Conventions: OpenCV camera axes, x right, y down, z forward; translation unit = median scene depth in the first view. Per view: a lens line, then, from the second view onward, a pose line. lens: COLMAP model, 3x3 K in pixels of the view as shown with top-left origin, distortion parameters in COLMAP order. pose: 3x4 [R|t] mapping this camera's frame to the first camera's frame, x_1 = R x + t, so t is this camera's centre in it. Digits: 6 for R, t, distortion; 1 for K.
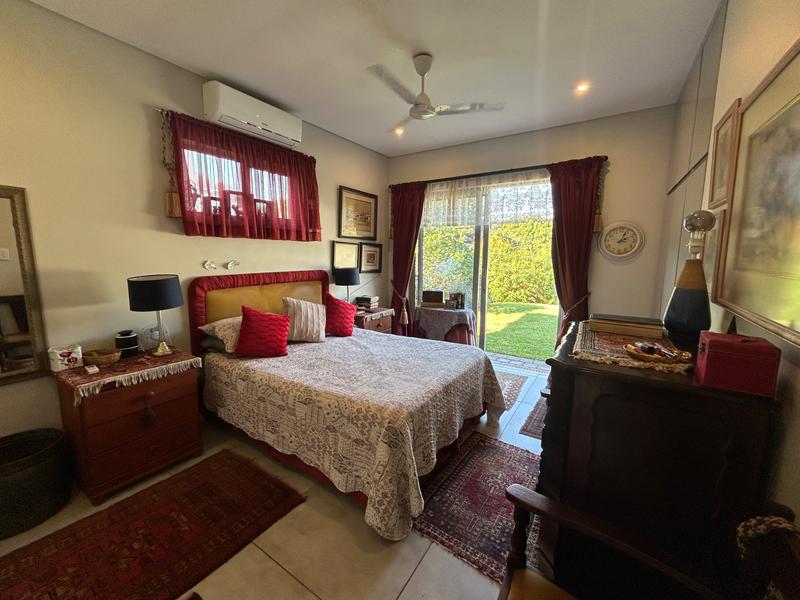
lens RADIAL K [[325.2, 0, 396.6], [0, 325.2, 300.0], [0, 0, 1]] dist [-0.001693, 0.000817]
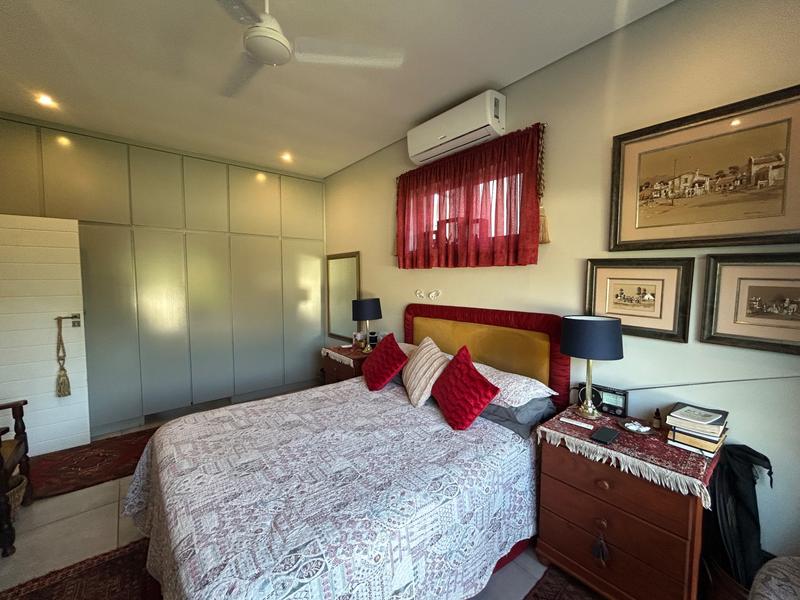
lens RADIAL K [[325.2, 0, 397.1], [0, 325.2, 296.4], [0, 0, 1]] dist [-0.001693, 0.000817]
pose [[-0.284864, 0.048570, -0.957337, 0.524626], [-0.134832, 0.986756, 0.090183, -0.194678], [0.949038, 0.154769, -0.274542, 1.276015]]
